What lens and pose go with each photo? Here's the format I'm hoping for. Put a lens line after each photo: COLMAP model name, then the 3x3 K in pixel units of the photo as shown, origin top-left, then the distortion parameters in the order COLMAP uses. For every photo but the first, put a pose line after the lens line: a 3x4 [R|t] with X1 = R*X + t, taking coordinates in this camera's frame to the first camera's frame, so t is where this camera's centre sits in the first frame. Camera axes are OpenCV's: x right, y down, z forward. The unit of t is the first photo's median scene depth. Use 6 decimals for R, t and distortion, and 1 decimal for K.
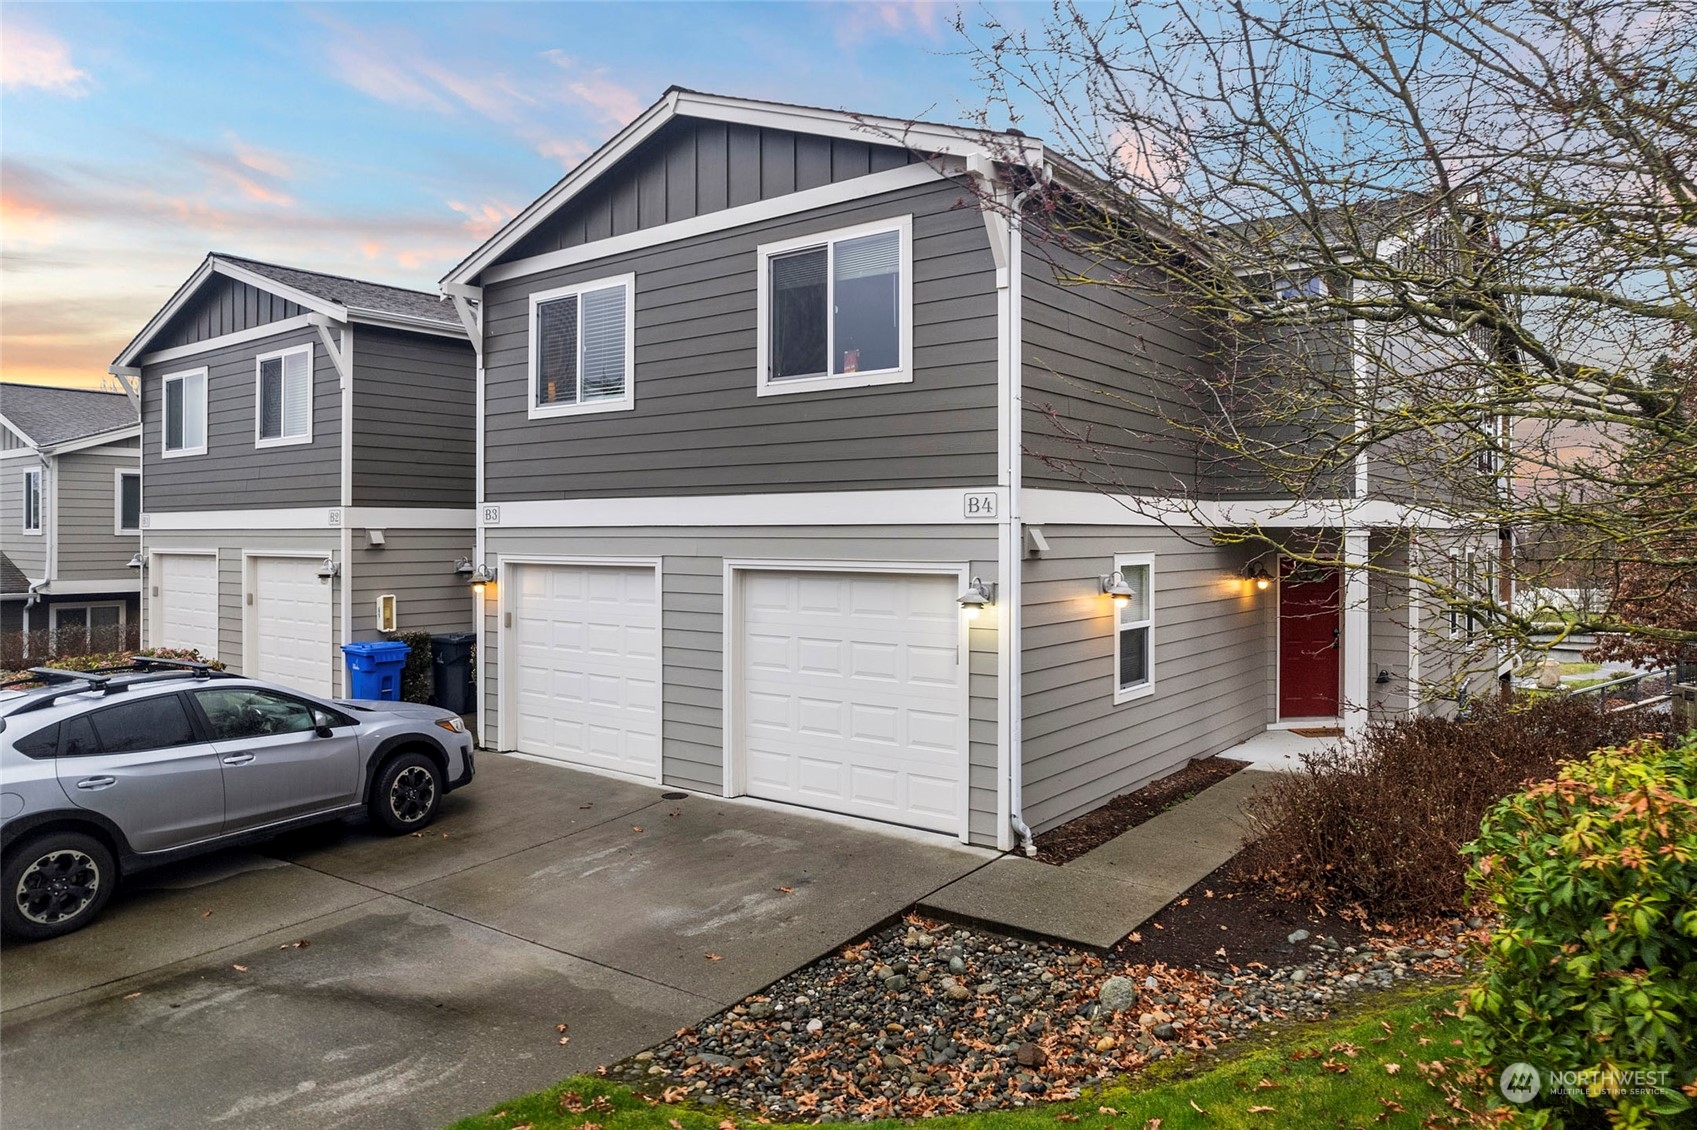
lens RADIAL K [[1117.2, 0, 849.1], [0, 1117.2, 536.4], [0, 0, 1]] dist [-0.108822, 0.092581]
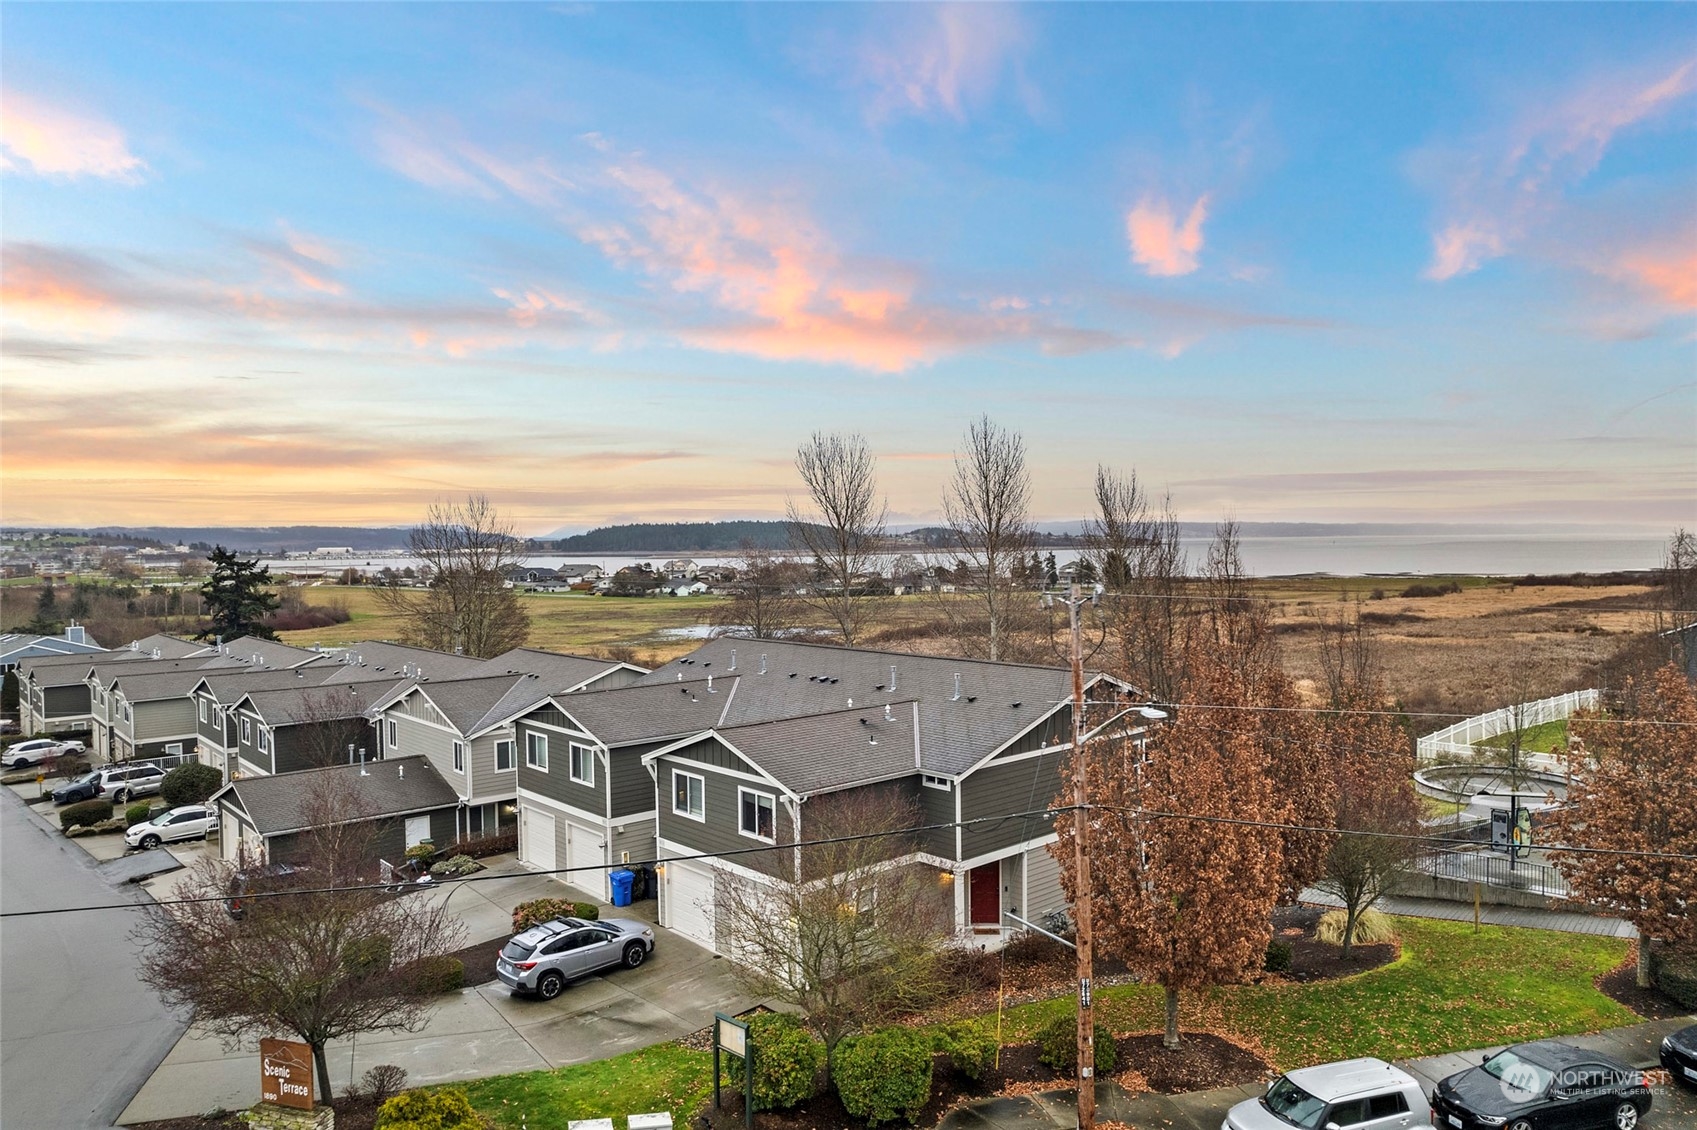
lens RADIAL K [[1117.2, 0, 849.1], [0, 1117.2, 536.4], [0, 0, 1]] dist [-0.108822, 0.092581]
pose [[0.981888, -0.013622, -0.188971, 0.800014], [0.013512, 0.999907, -0.001870, -0.928732], [0.188979, -0.000718, 0.981981, -1.943297]]
